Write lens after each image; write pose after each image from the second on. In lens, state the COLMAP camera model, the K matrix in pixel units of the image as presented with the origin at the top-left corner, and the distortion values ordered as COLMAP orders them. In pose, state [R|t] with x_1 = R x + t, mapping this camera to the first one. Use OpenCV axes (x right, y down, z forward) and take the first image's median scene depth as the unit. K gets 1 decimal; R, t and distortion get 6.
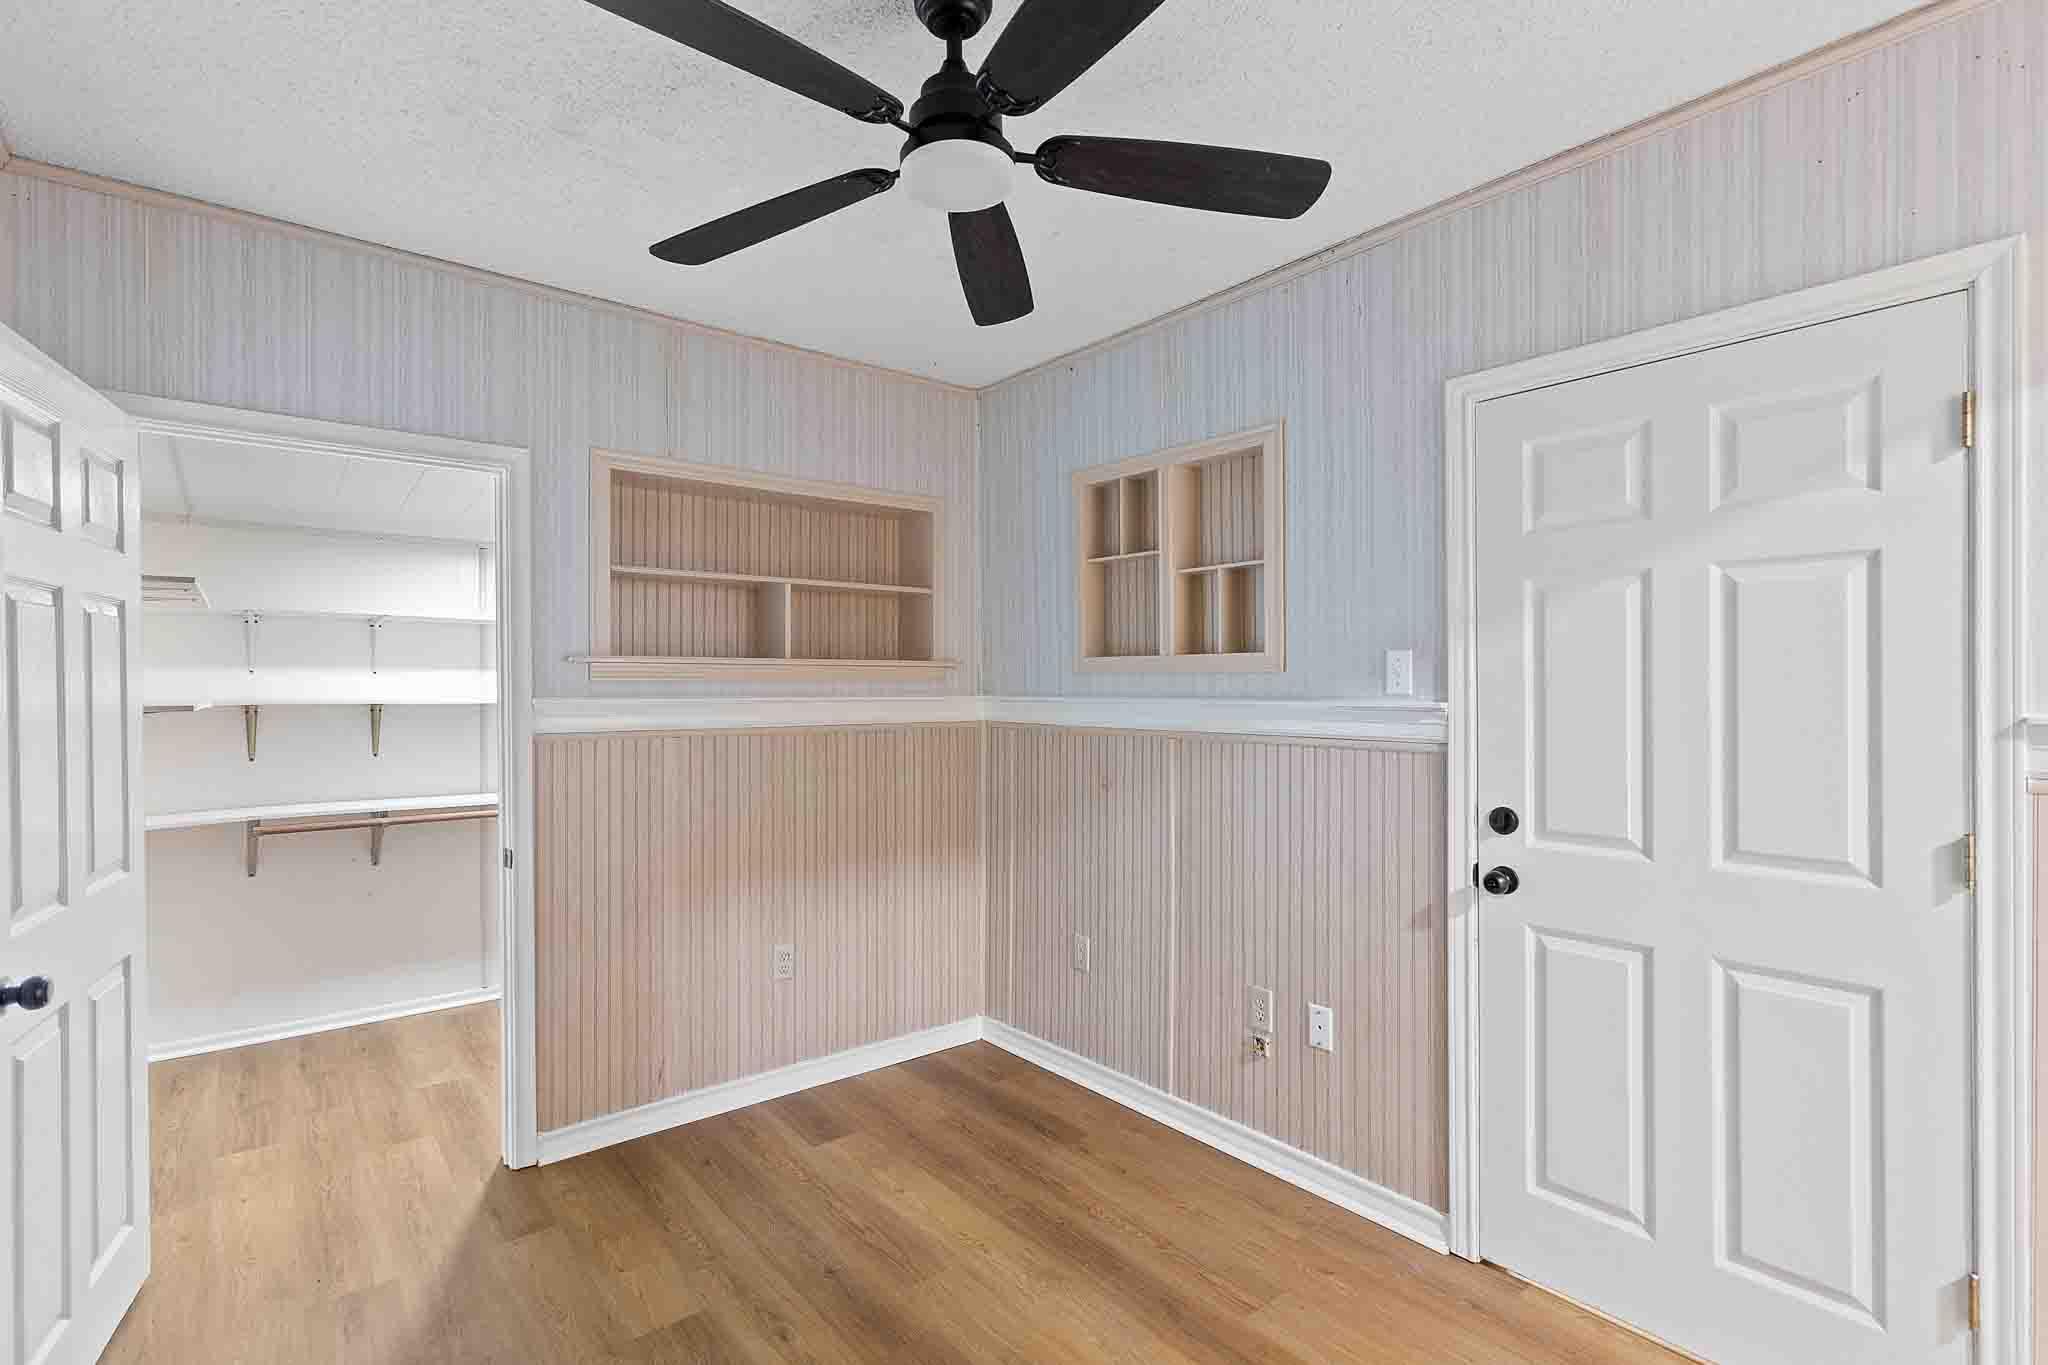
lens RADIAL K [[951.8, 0, 1000.9], [0, 951.8, 676.8], [0, 0, 1]] dist [-0.001607, 0.015525]
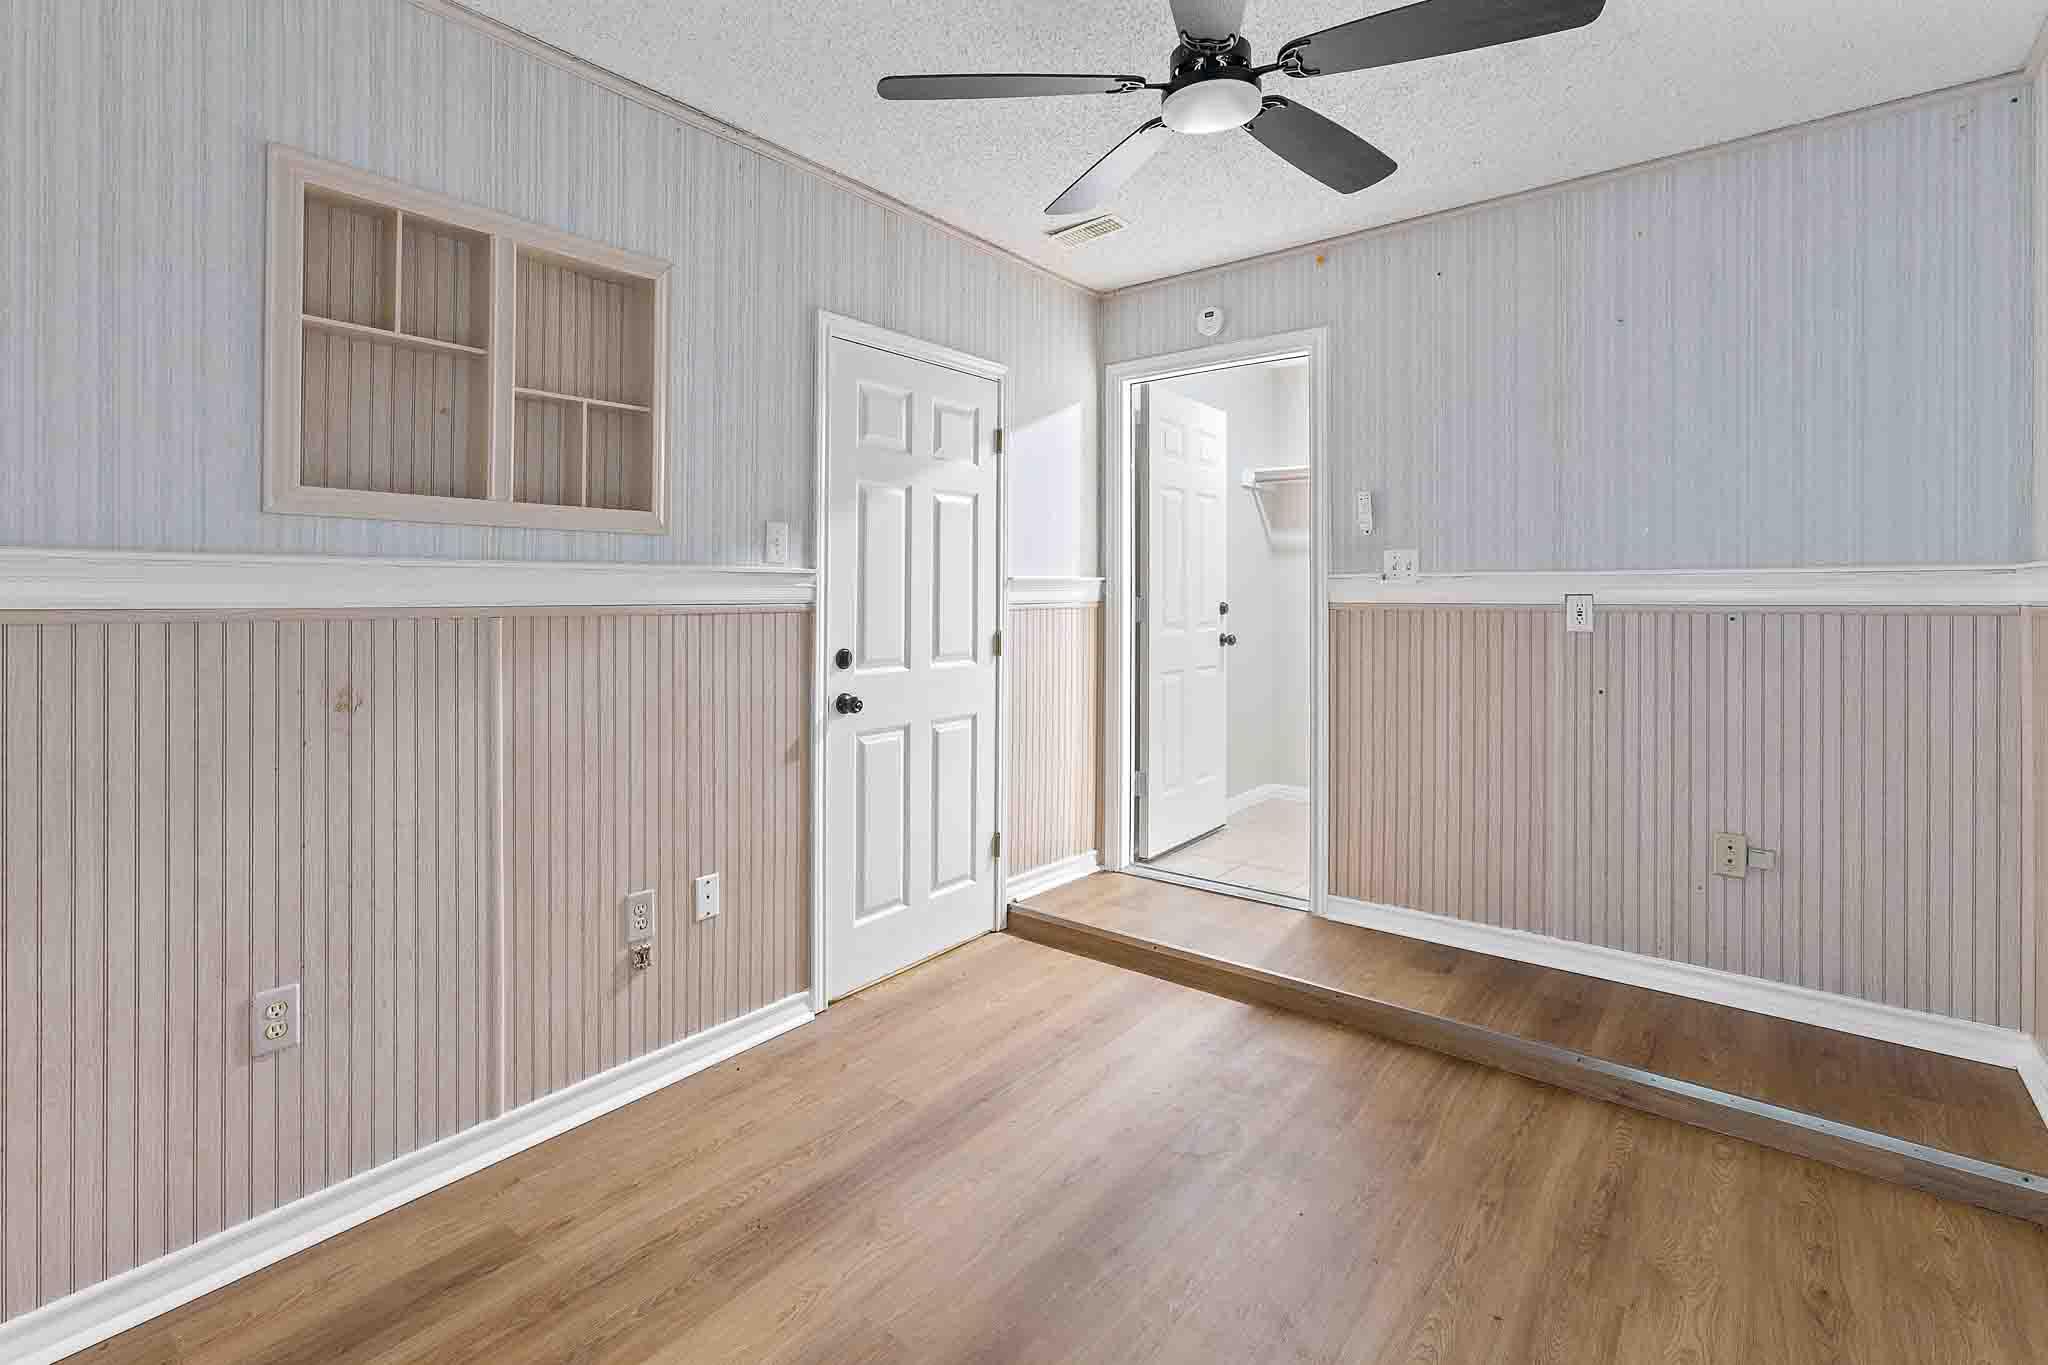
lens RADIAL K [[902.8, 0, 1016.4], [0, 902.8, 587.1], [0, 0, 1]] dist [-0.034233, 0.012623]
pose [[-0.199203, 0.010762, 0.979899, -0.697850], [-0.003598, 0.999925, -0.011714, 0.061059], [-0.979952, -0.005859, -0.199150, 0.949278]]
